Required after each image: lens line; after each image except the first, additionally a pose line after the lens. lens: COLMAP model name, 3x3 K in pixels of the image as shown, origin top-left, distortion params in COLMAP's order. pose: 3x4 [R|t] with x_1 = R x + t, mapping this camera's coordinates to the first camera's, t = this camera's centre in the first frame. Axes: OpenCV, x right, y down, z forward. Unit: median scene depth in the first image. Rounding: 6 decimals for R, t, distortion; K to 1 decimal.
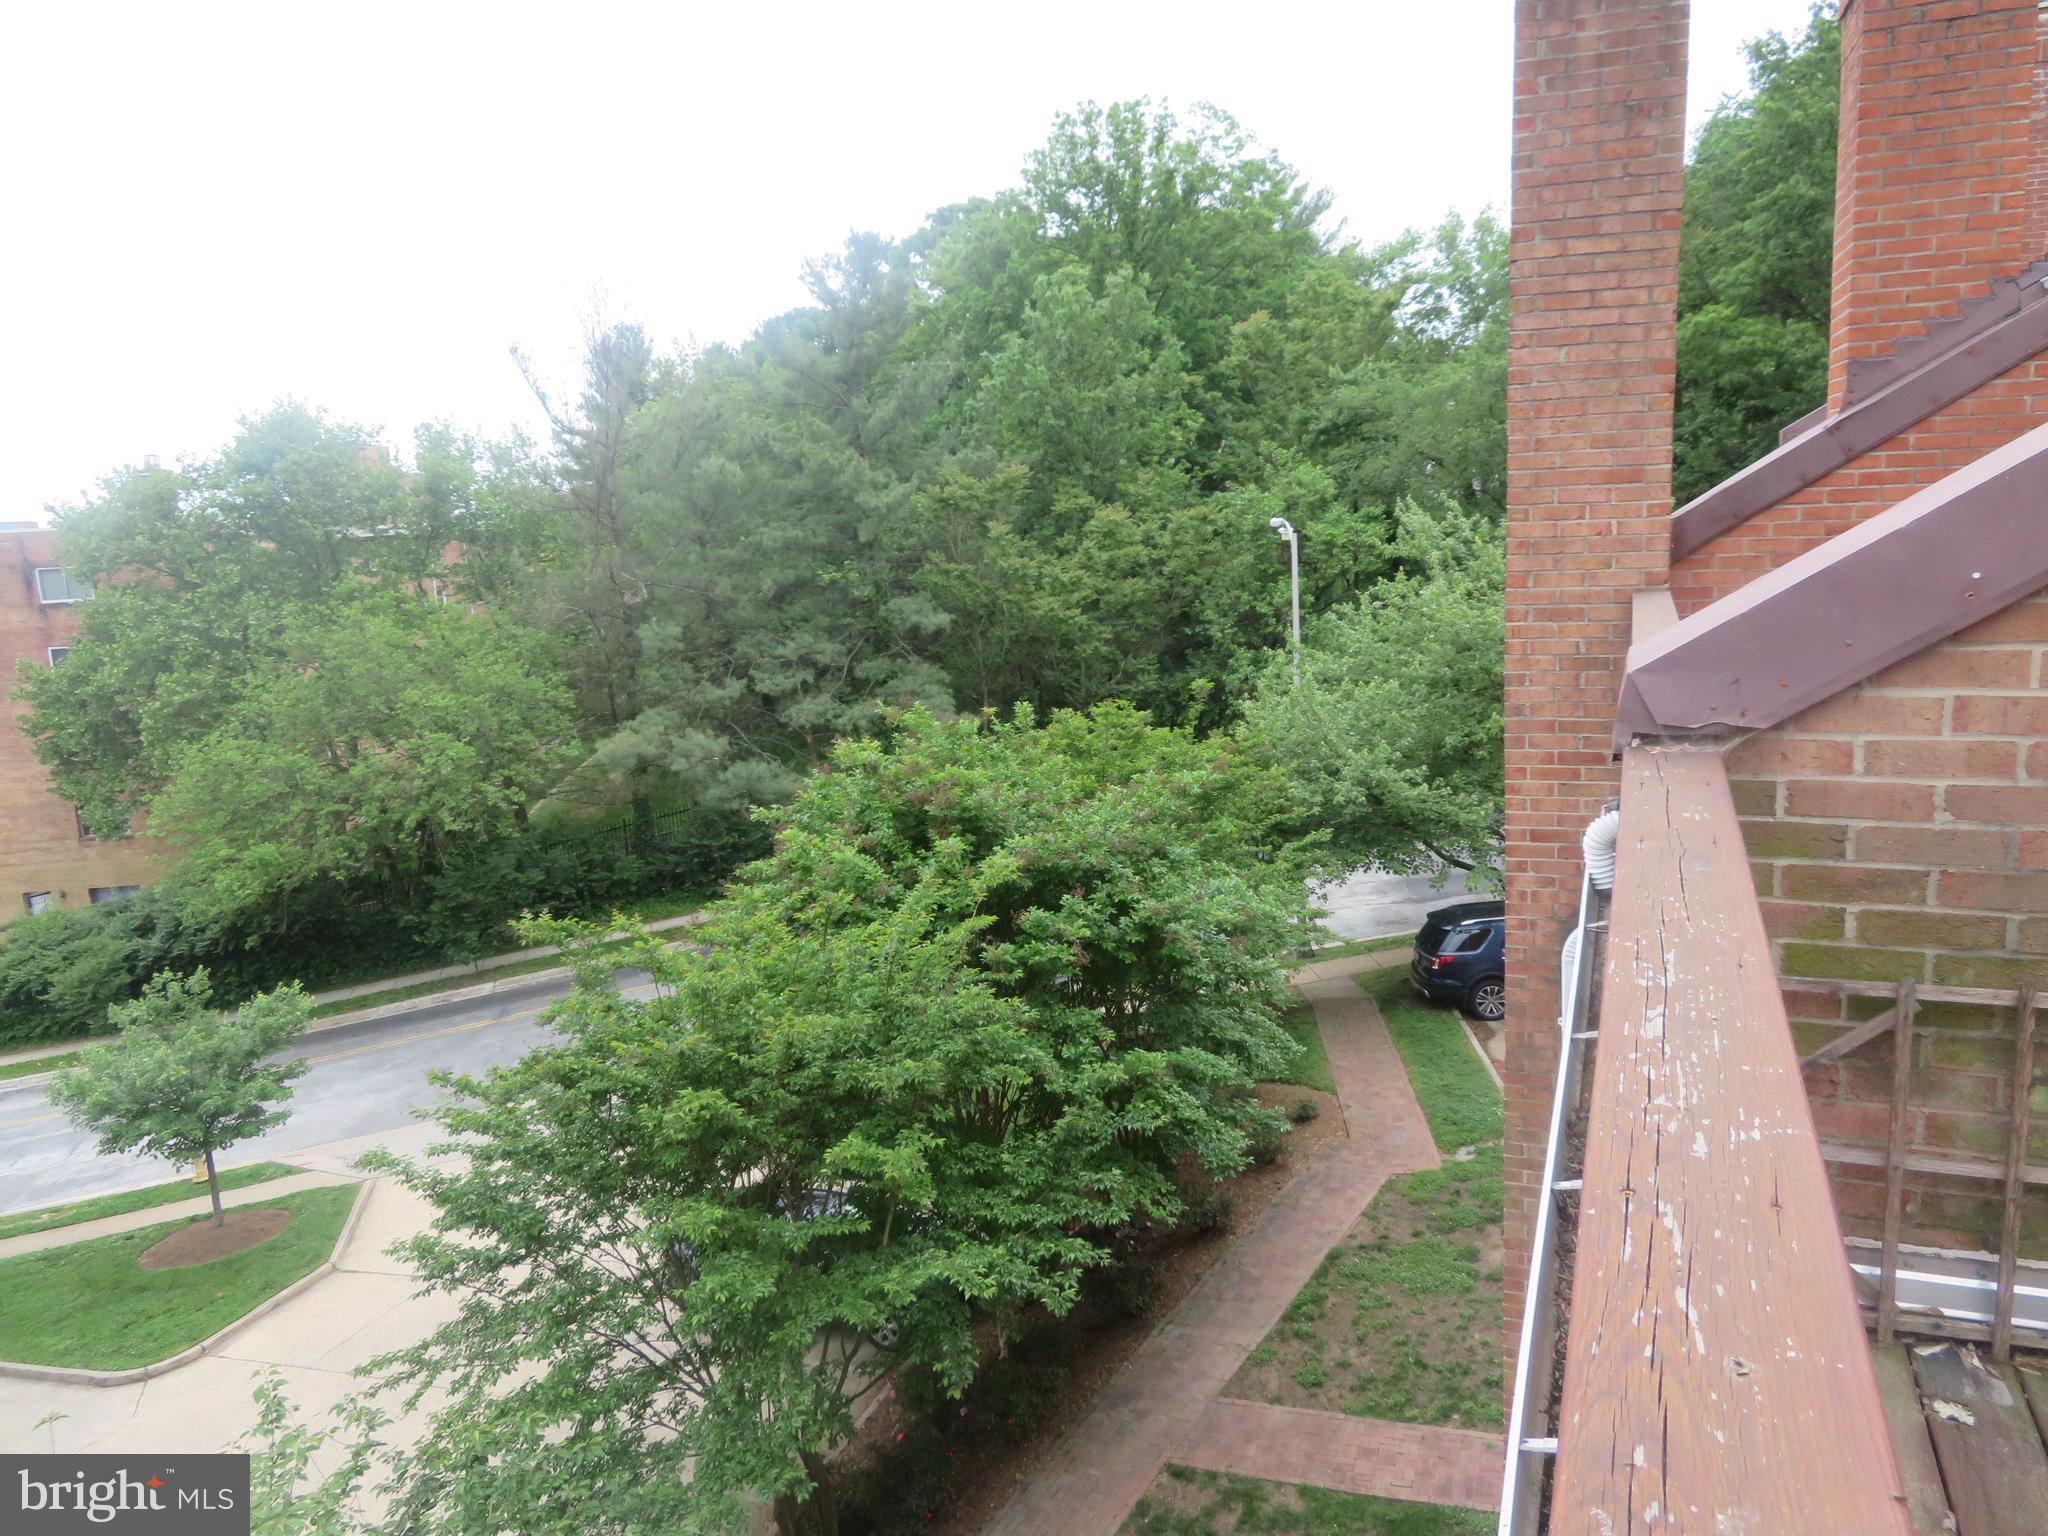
lens RADIAL K [[1472.8, 0, 1026.5], [0, 1472.8, 760.6], [0, 0, 1]] dist [-0.009337, 0.005690]
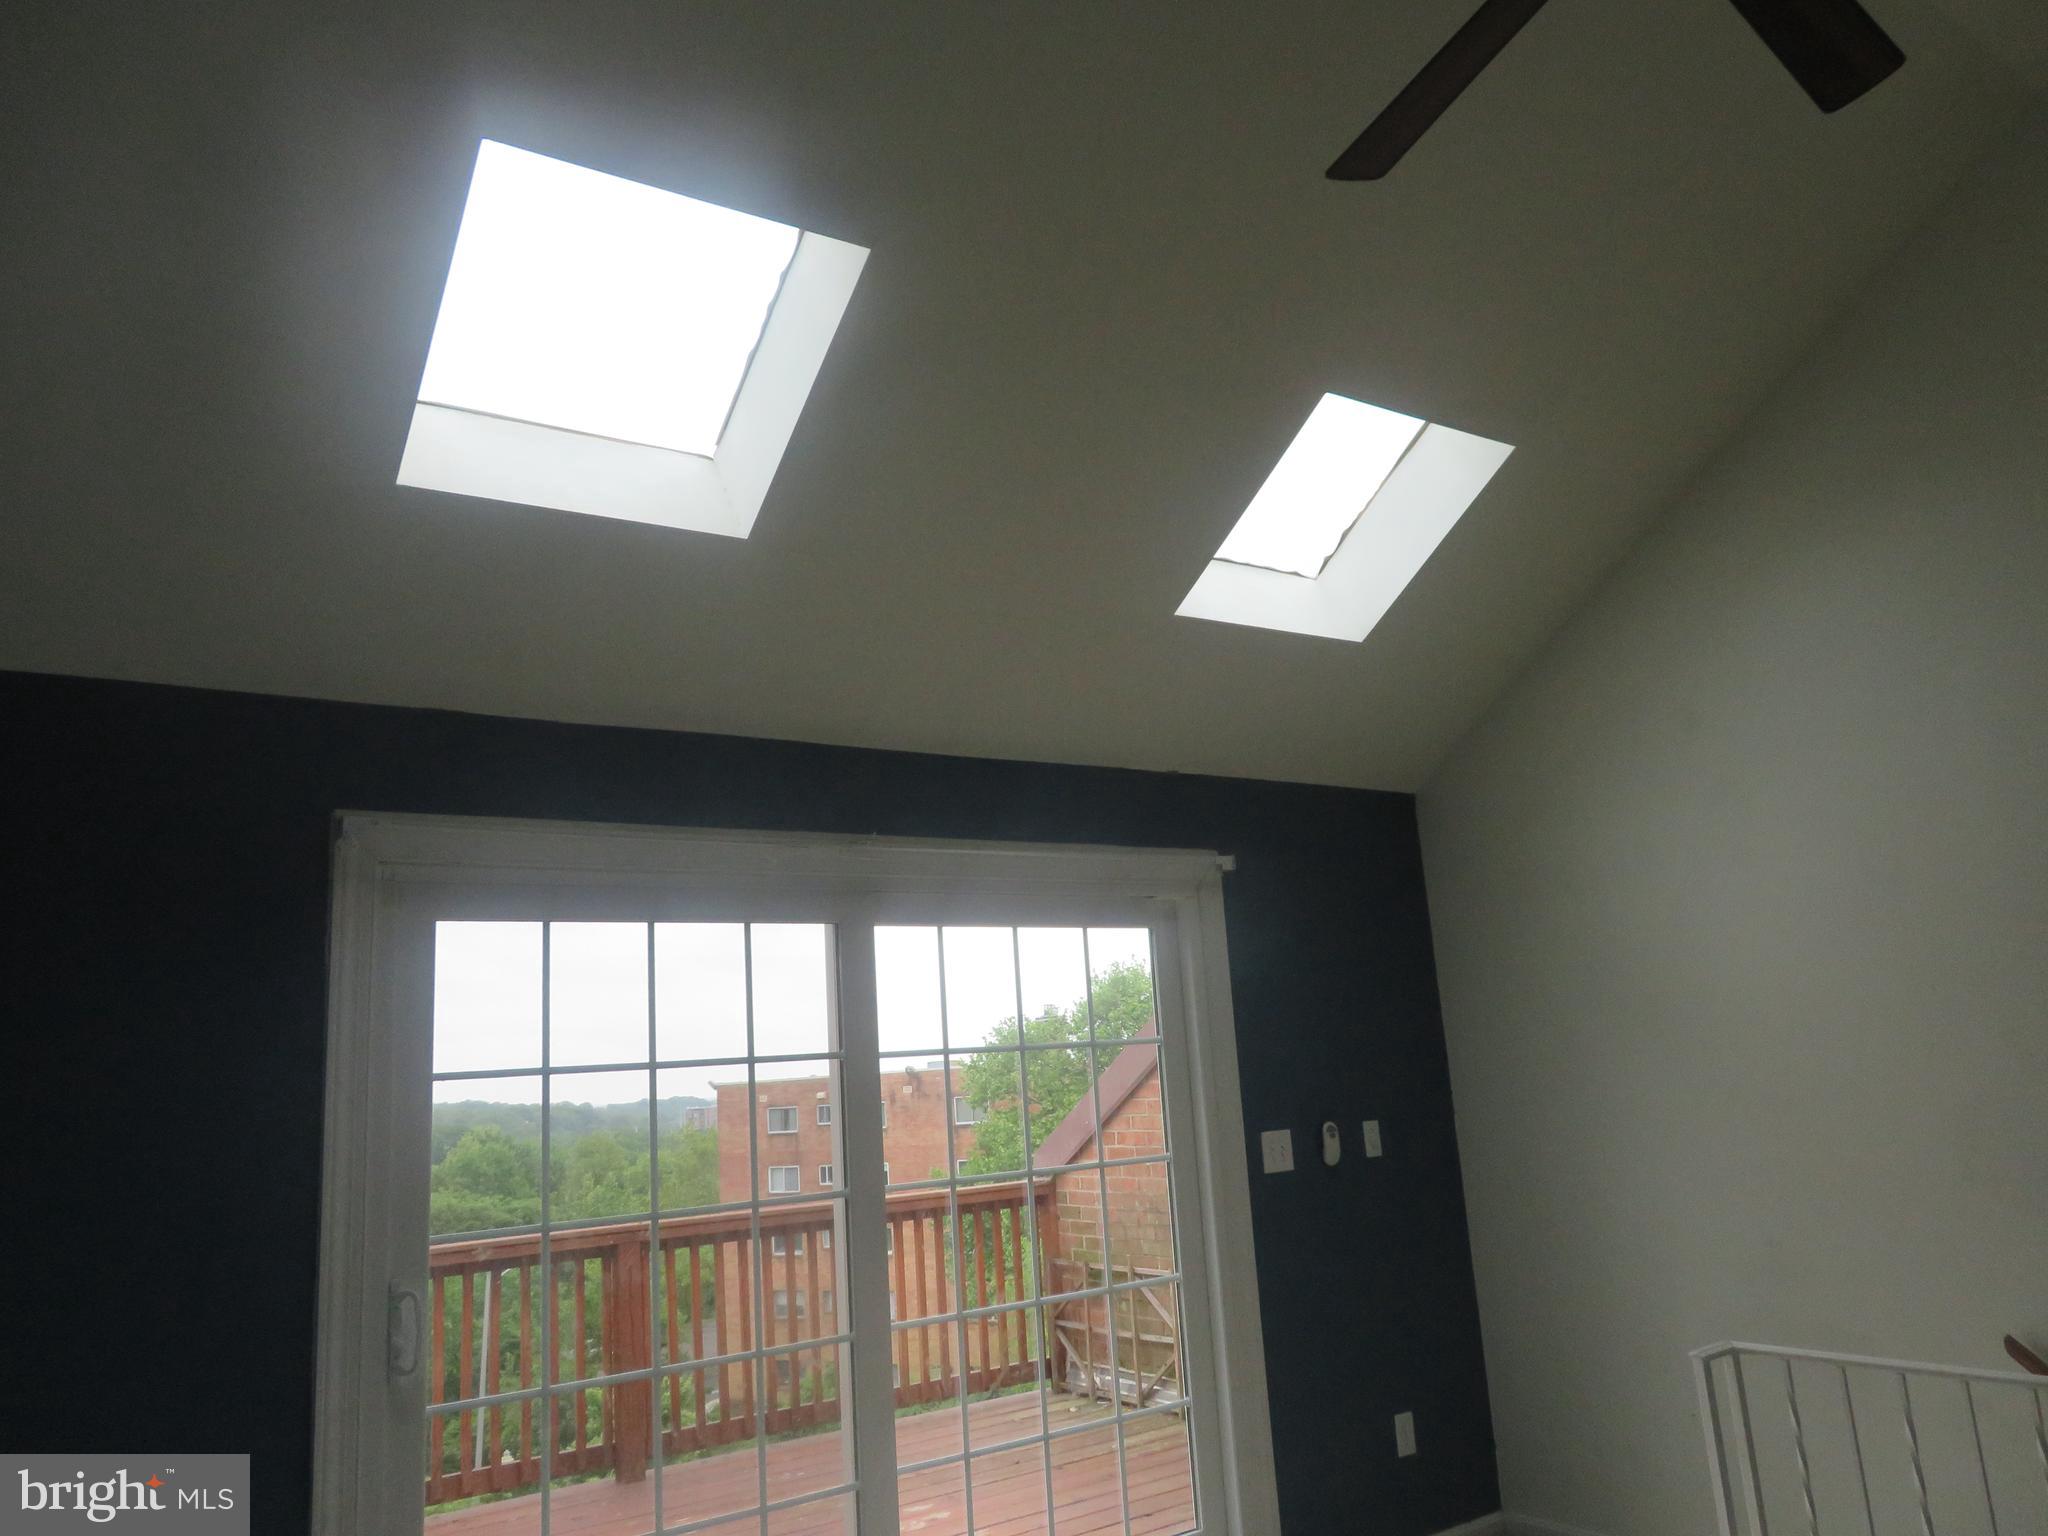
lens RADIAL K [[1464.2, 0, 1019.4], [0, 1464.2, 761.7], [0, 0, 1]] dist [-0.006553, 0.004242]
pose [[0.839786, -0.118411, -0.529847, 0.130623], [-0.072662, 0.942633, -0.325828, 0.010281], [0.538033, 0.312125, 0.783006, -0.105641]]
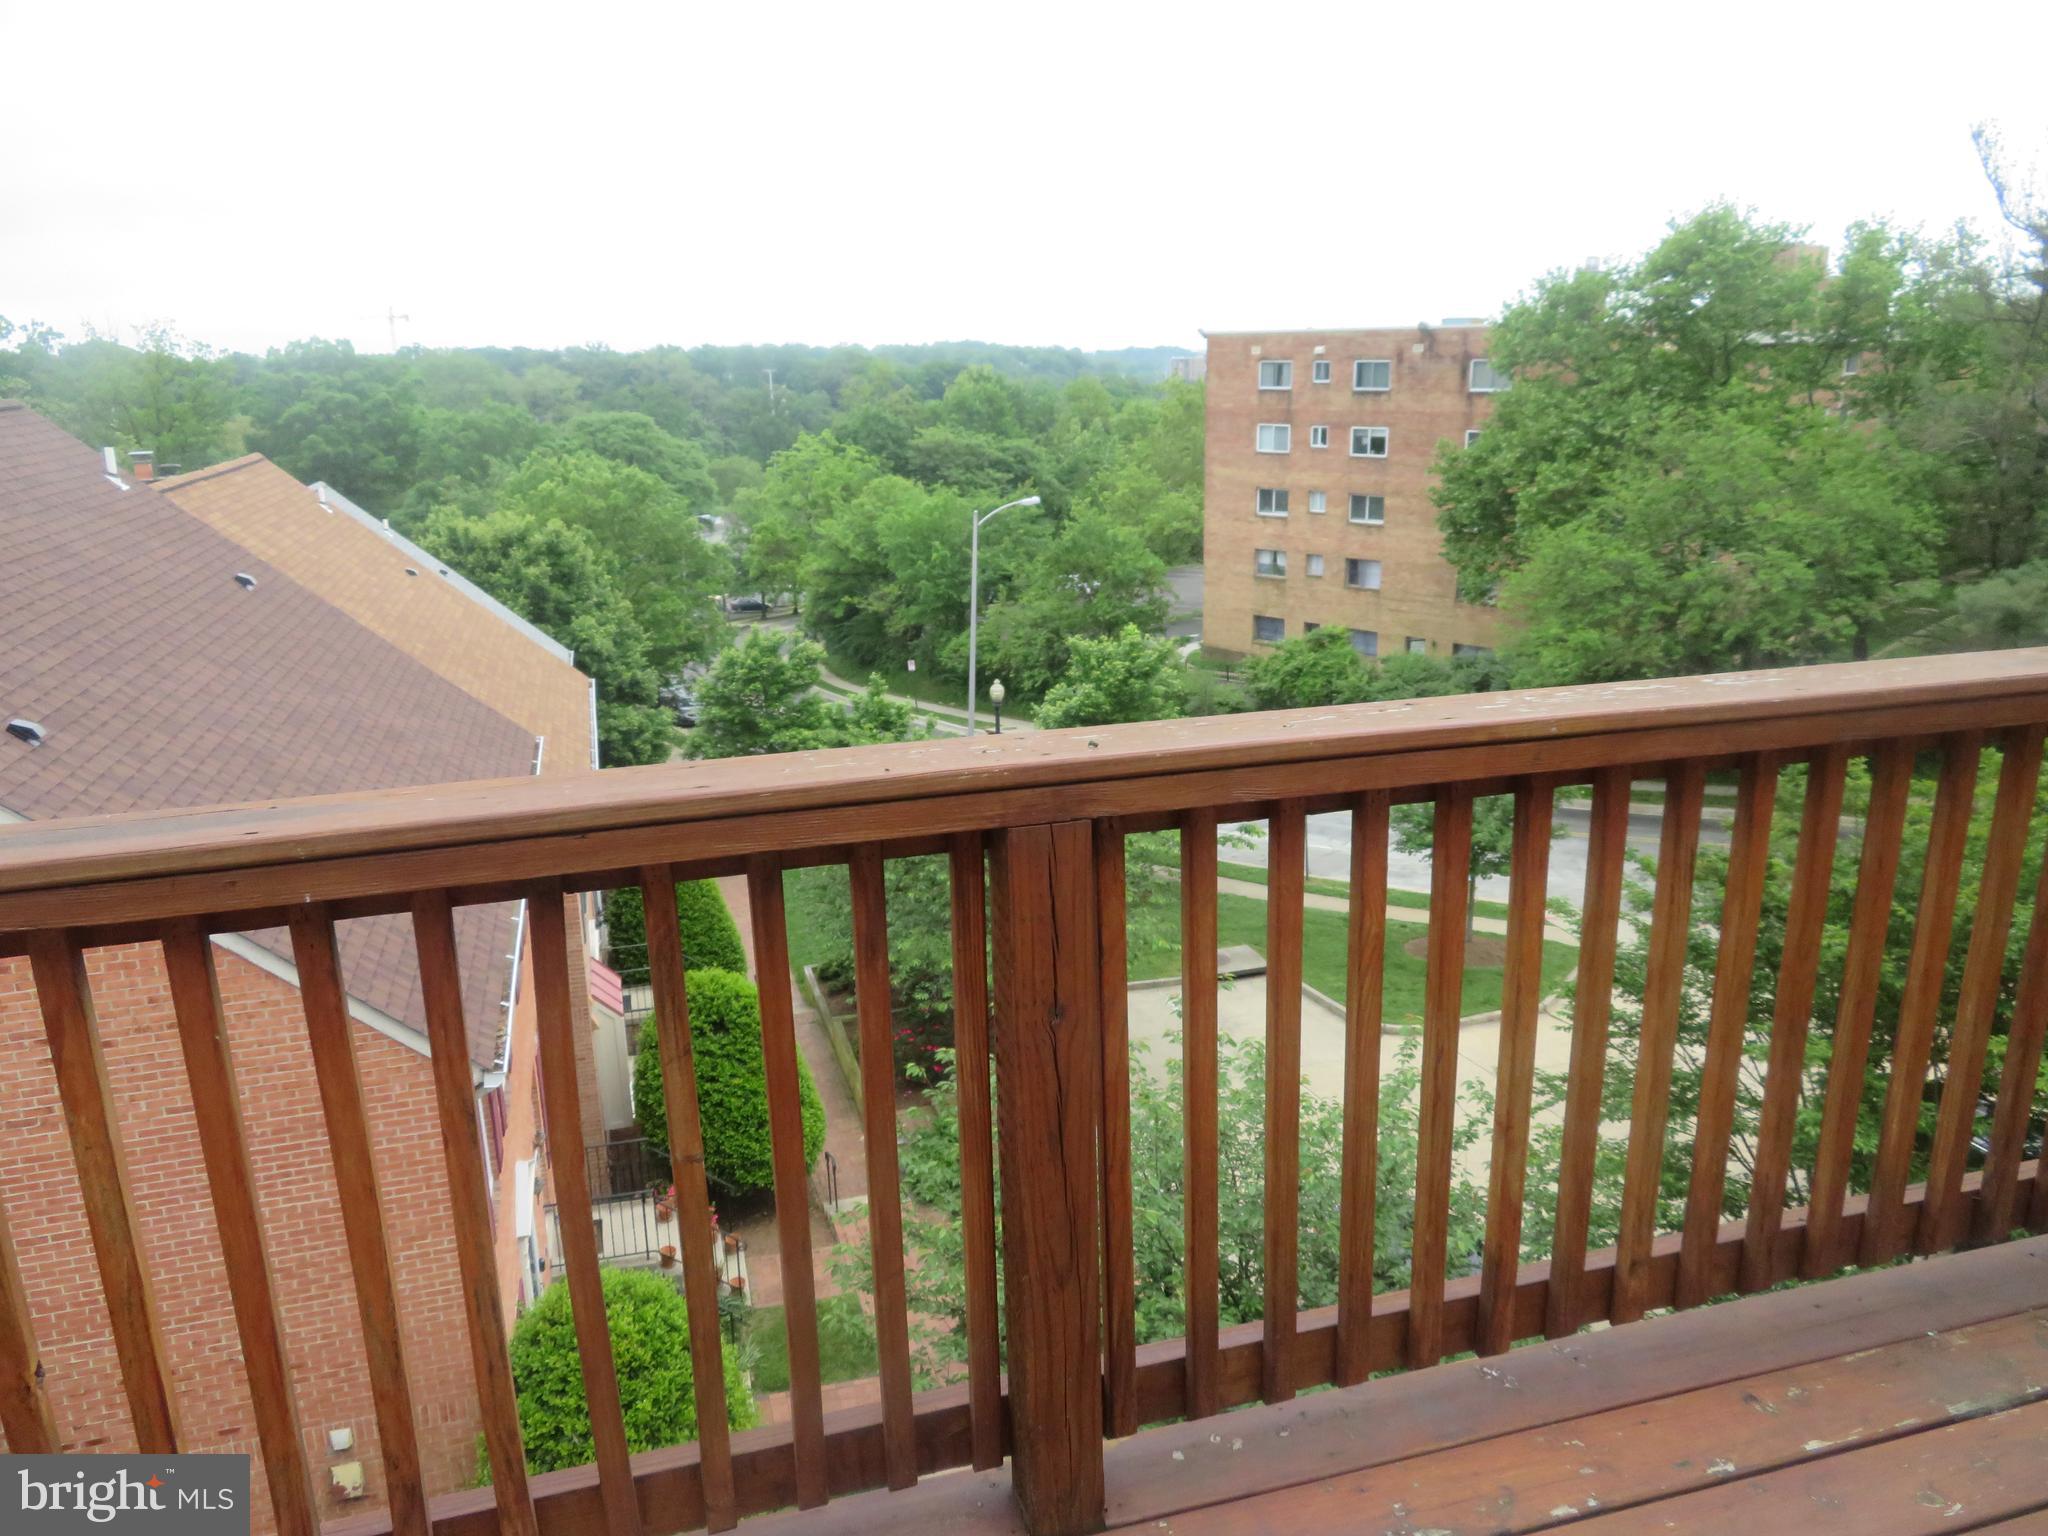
lens RADIAL K [[1462.6, 0, 1022.2], [0, 1462.6, 763.3], [0, 0, 1]] dist [-0.011235, 0.006124]
pose [[0.628249, 0.248870, -0.737135, 0.032304], [-0.150601, 0.968439, 0.198607, 0.001195], [0.763298, -0.013762, 0.645900, -0.013159]]
